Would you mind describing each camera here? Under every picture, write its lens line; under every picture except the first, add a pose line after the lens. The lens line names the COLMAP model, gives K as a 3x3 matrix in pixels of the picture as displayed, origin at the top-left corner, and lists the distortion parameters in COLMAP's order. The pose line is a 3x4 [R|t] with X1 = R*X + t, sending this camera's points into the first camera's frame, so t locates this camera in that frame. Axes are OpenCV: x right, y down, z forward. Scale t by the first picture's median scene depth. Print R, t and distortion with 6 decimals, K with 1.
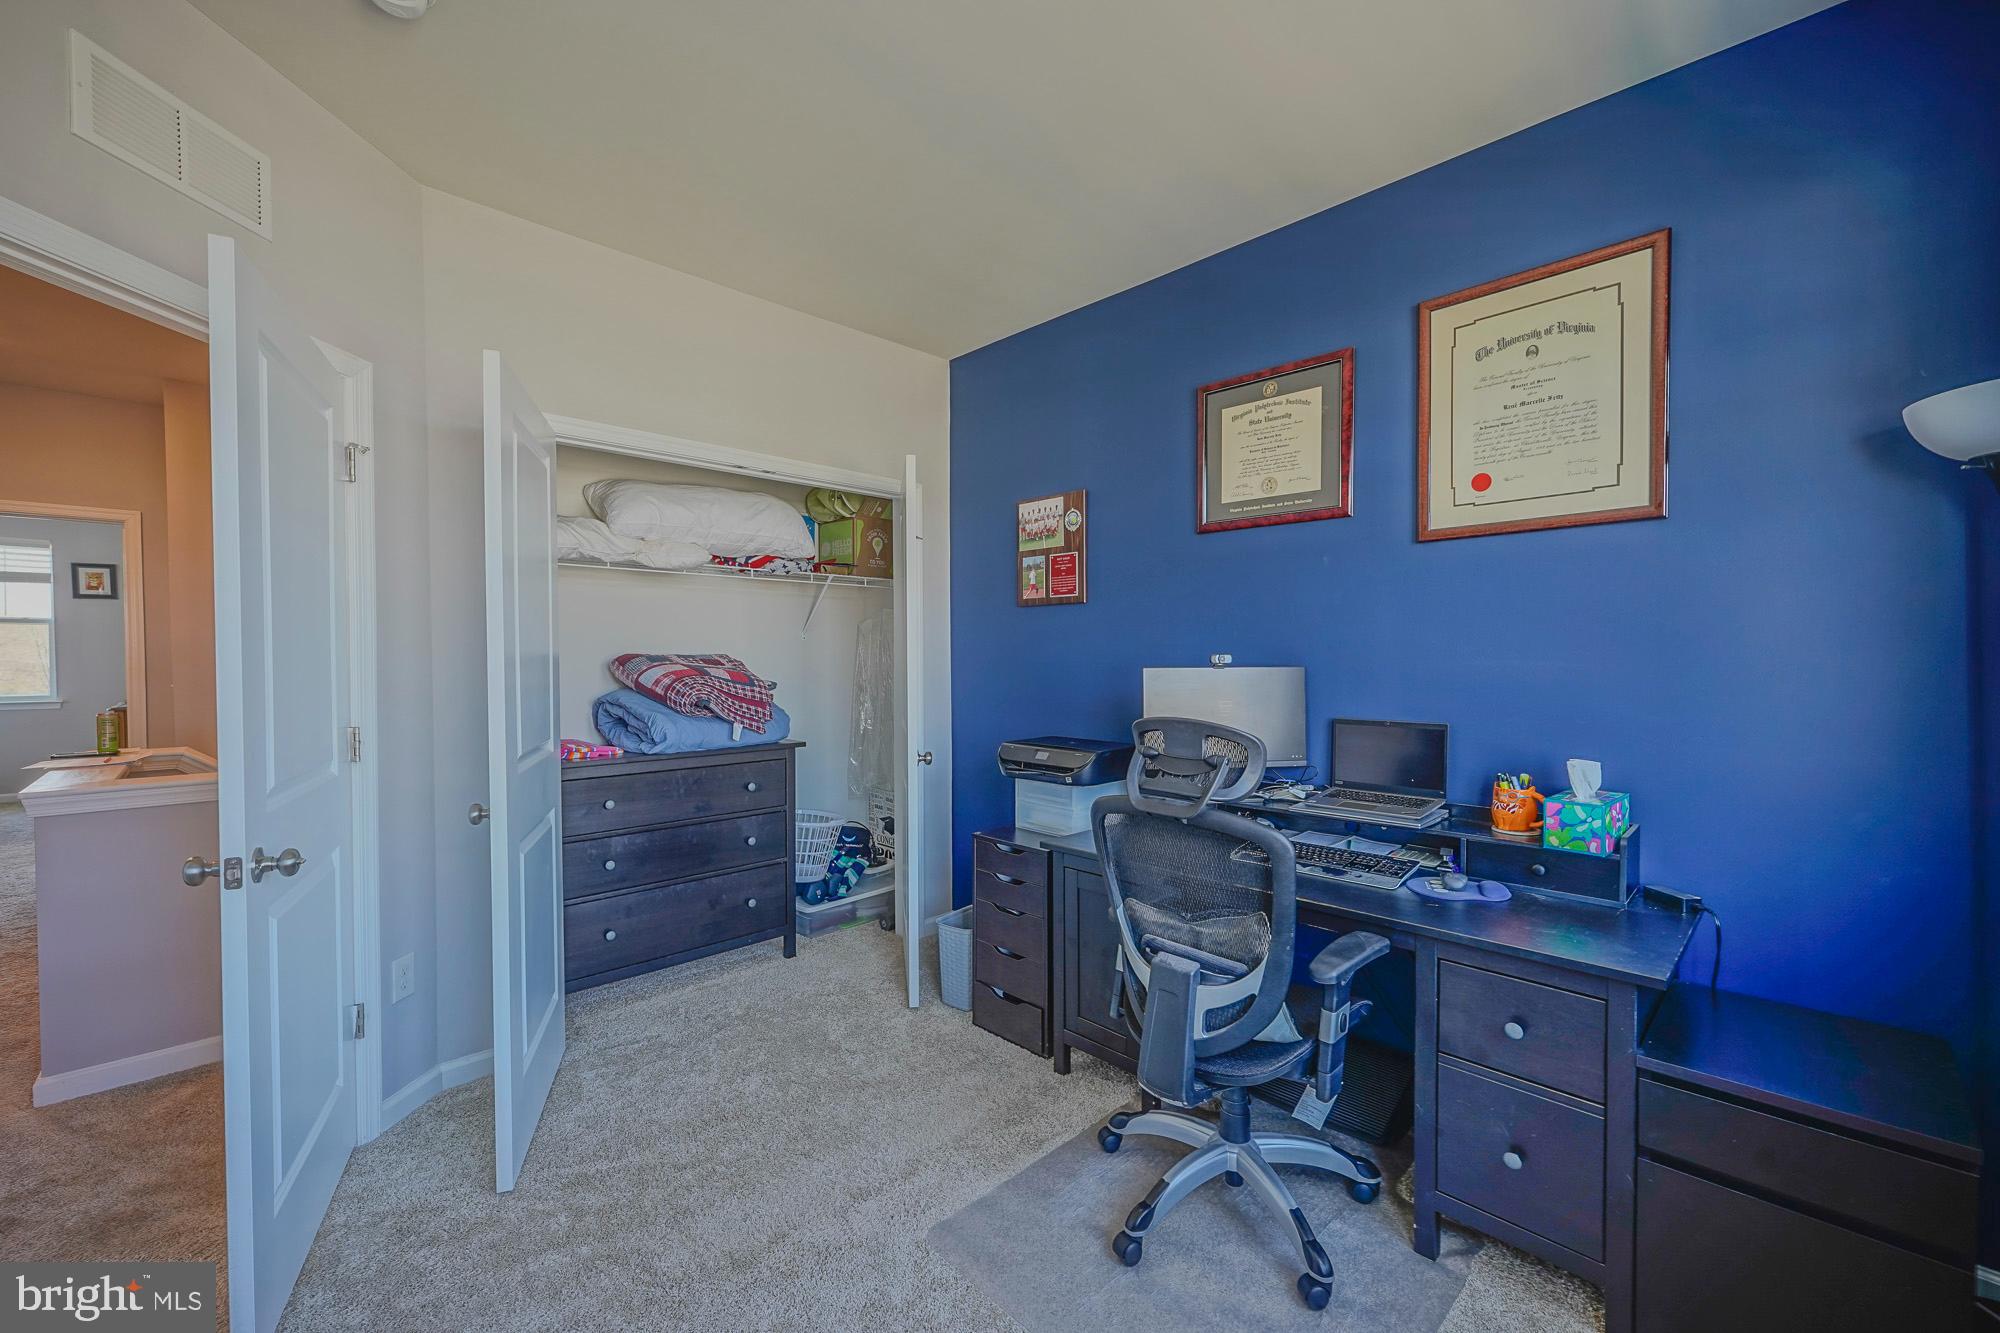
lens RADIAL K [[804.3, 0, 1006.9], [0, 804.3, 670.3], [0, 0, 1]] dist [-0.001363, -0.000352]
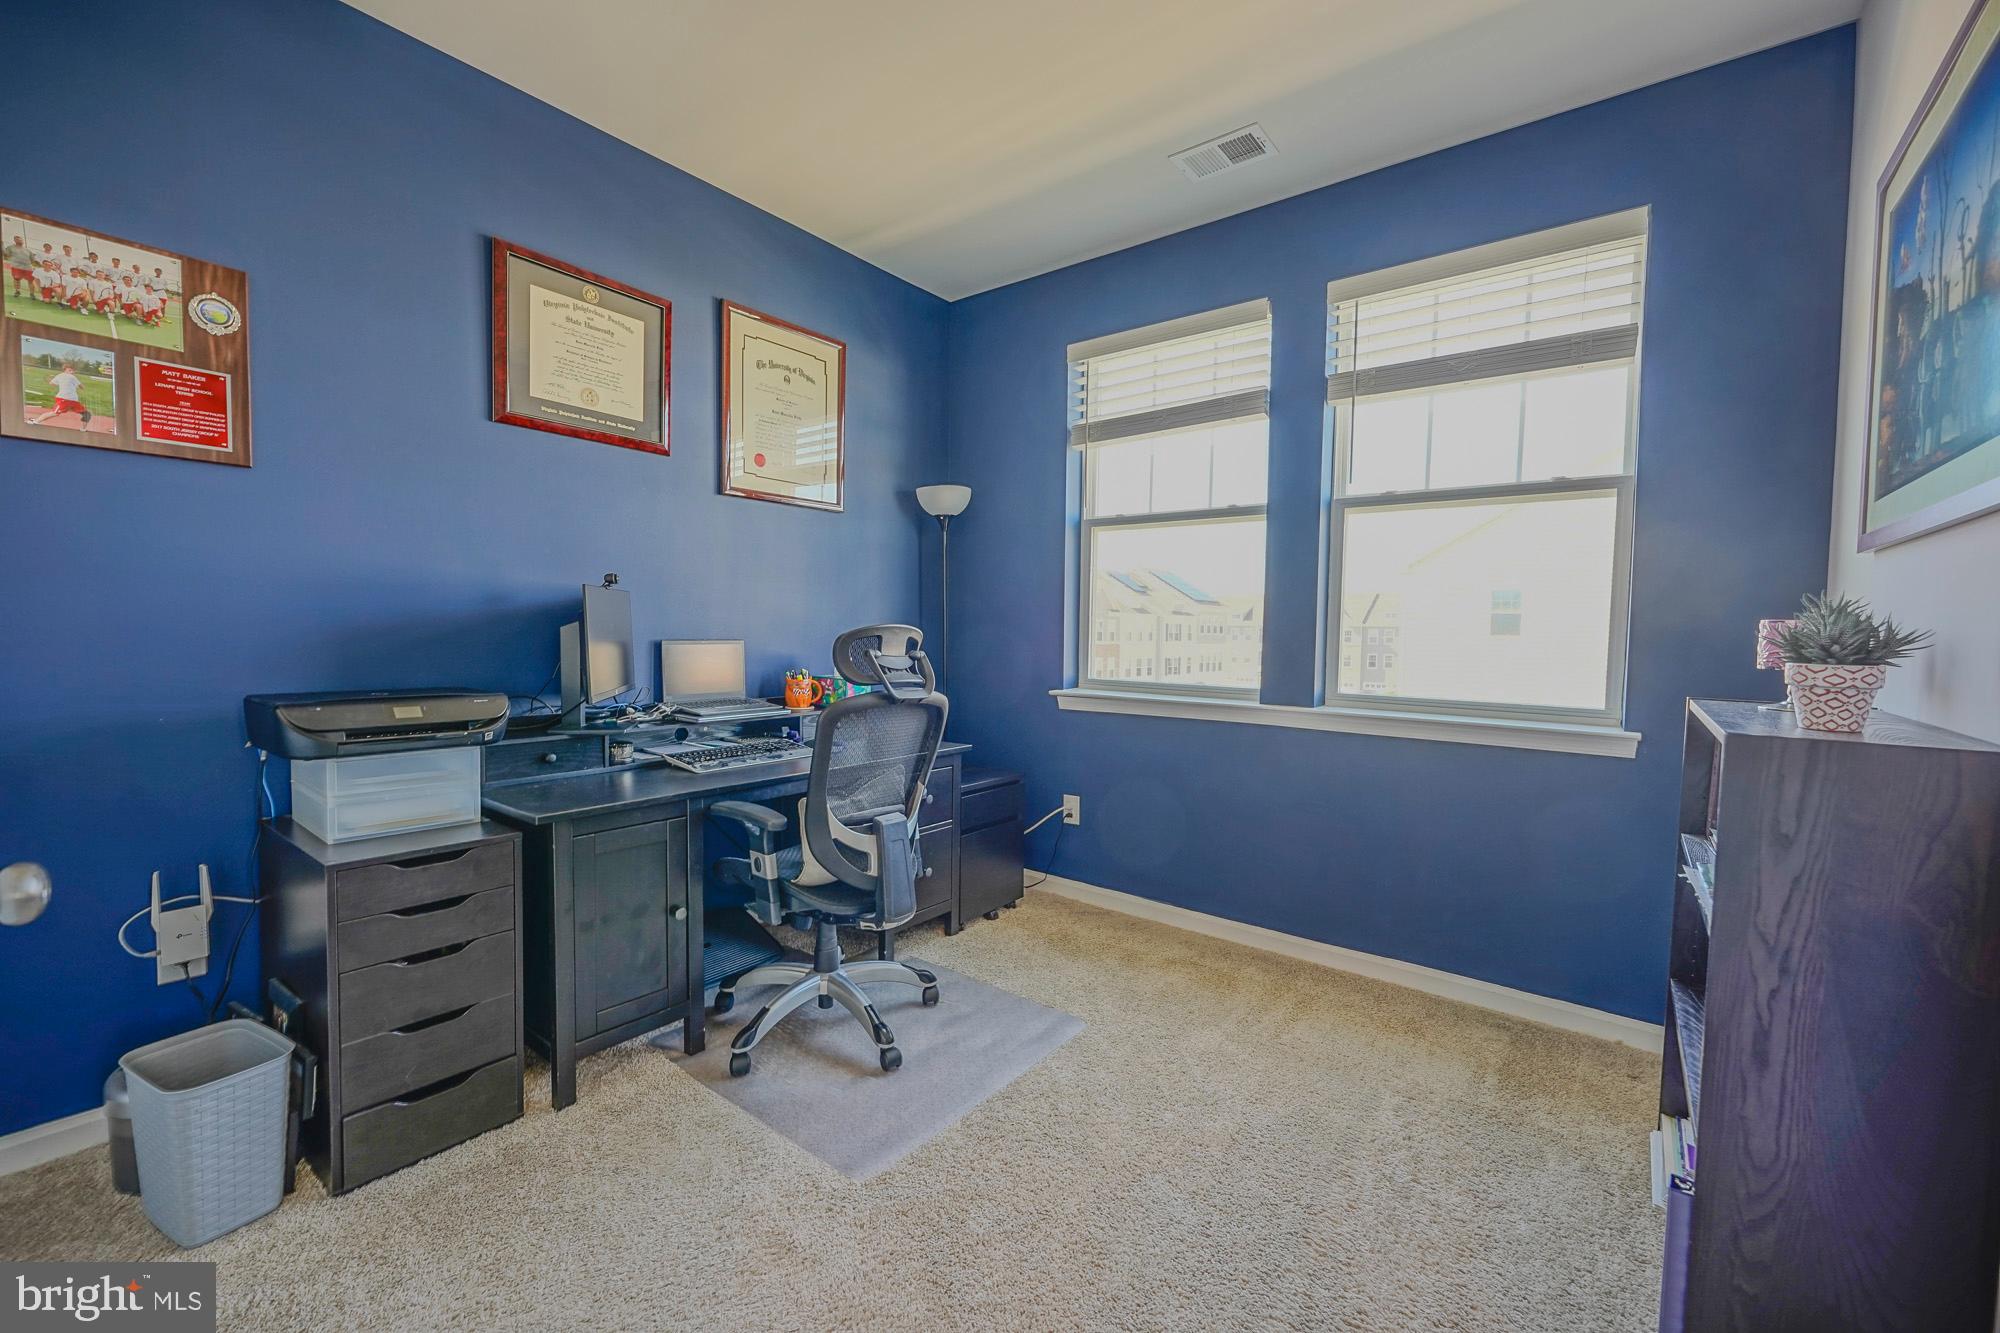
lens RADIAL K [[804.3, 0, 1006.9], [0, 804.3, 670.3], [0, 0, 1]] dist [-0.001363, -0.000352]
pose [[-0.132290, -0.047181, 0.990087, -0.681081], [0.005764, 0.998813, 0.048367, 0.047572], [-0.991194, 0.012105, -0.131861, 0.633757]]
